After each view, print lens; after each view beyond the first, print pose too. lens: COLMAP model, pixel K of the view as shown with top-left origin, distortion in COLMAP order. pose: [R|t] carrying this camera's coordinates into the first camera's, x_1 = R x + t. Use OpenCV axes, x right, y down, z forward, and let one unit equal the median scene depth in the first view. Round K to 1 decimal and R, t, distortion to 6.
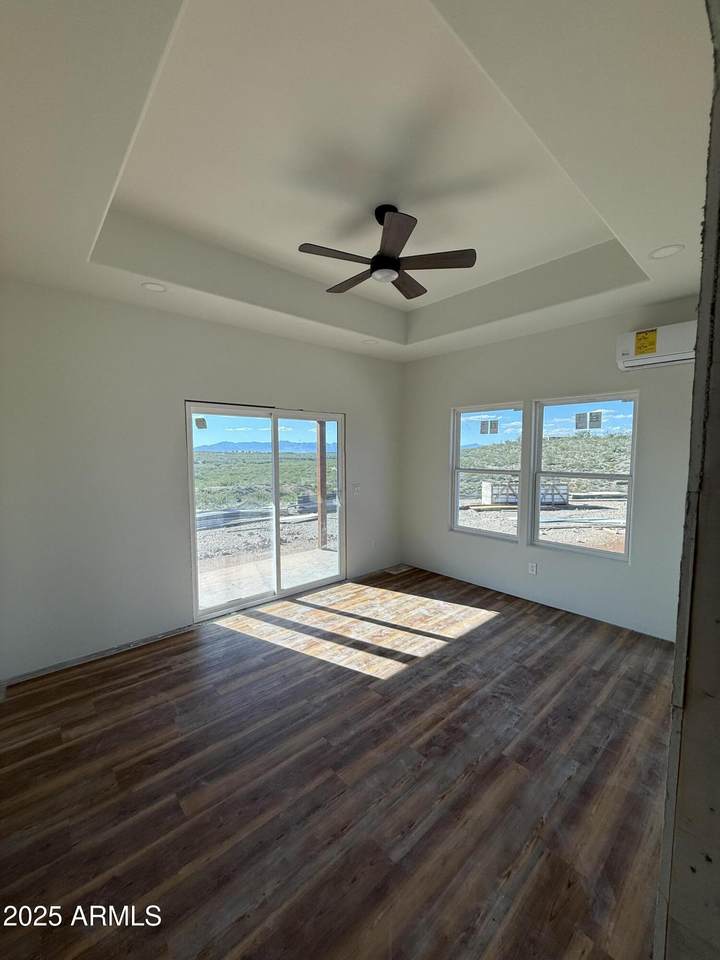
lens RADIAL K [[381.3, 0, 360.0], [0, 381.3, 480.0], [0, 0, 1]] dist [-0.000484, 0.000011]
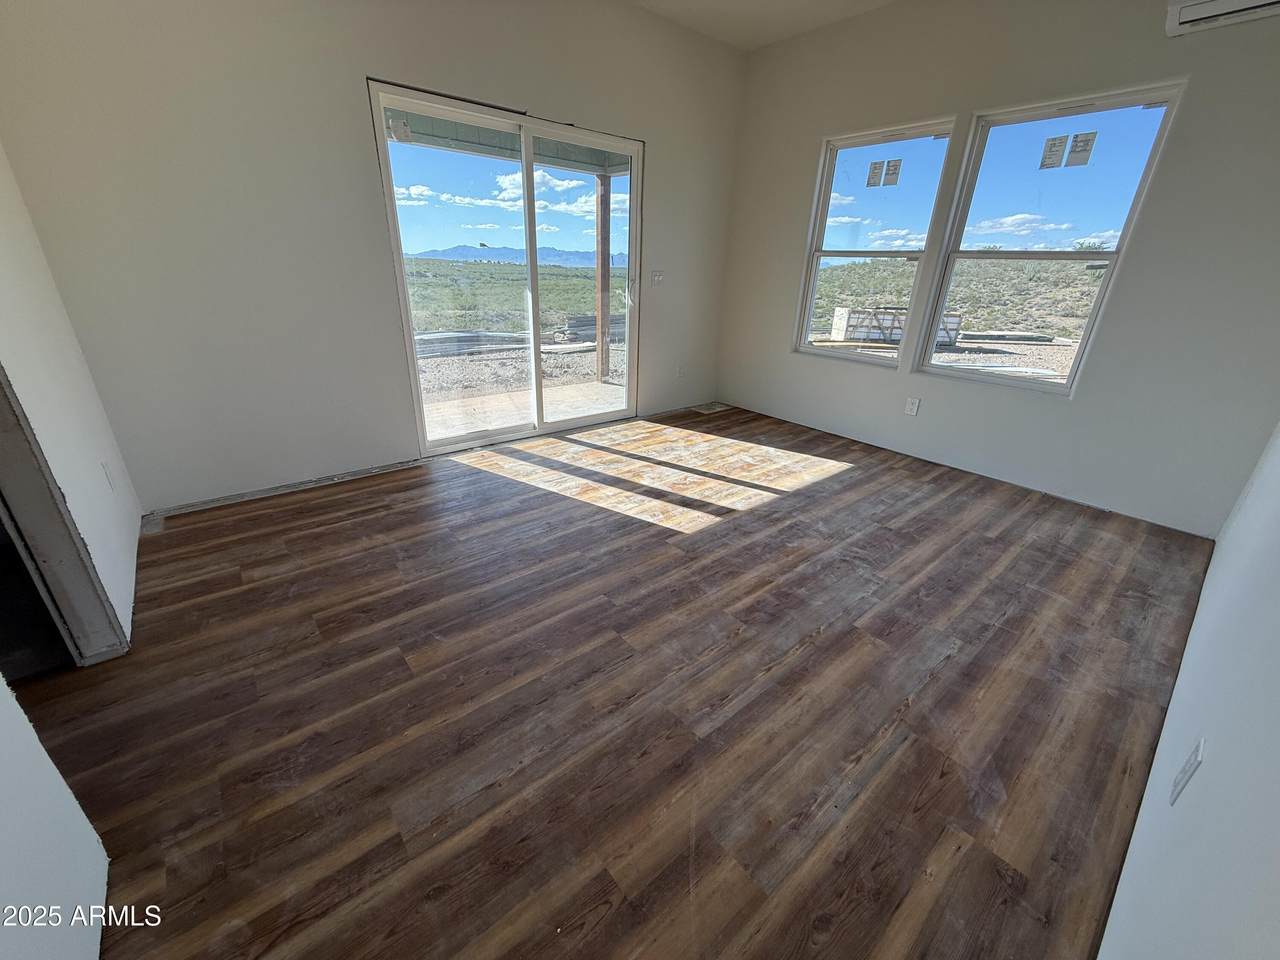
lens RADIAL K [[508.3, 0, 640.0], [0, 508.3, 480.0], [0, 0, 1]] dist [-0.000484, 0.000011]
pose [[0.998889, 0.044524, -0.015418, -0.021527], [-0.037467, 0.948979, 0.313106, 0.168872], [0.028572, -0.312181, 0.949593, 0.162817]]
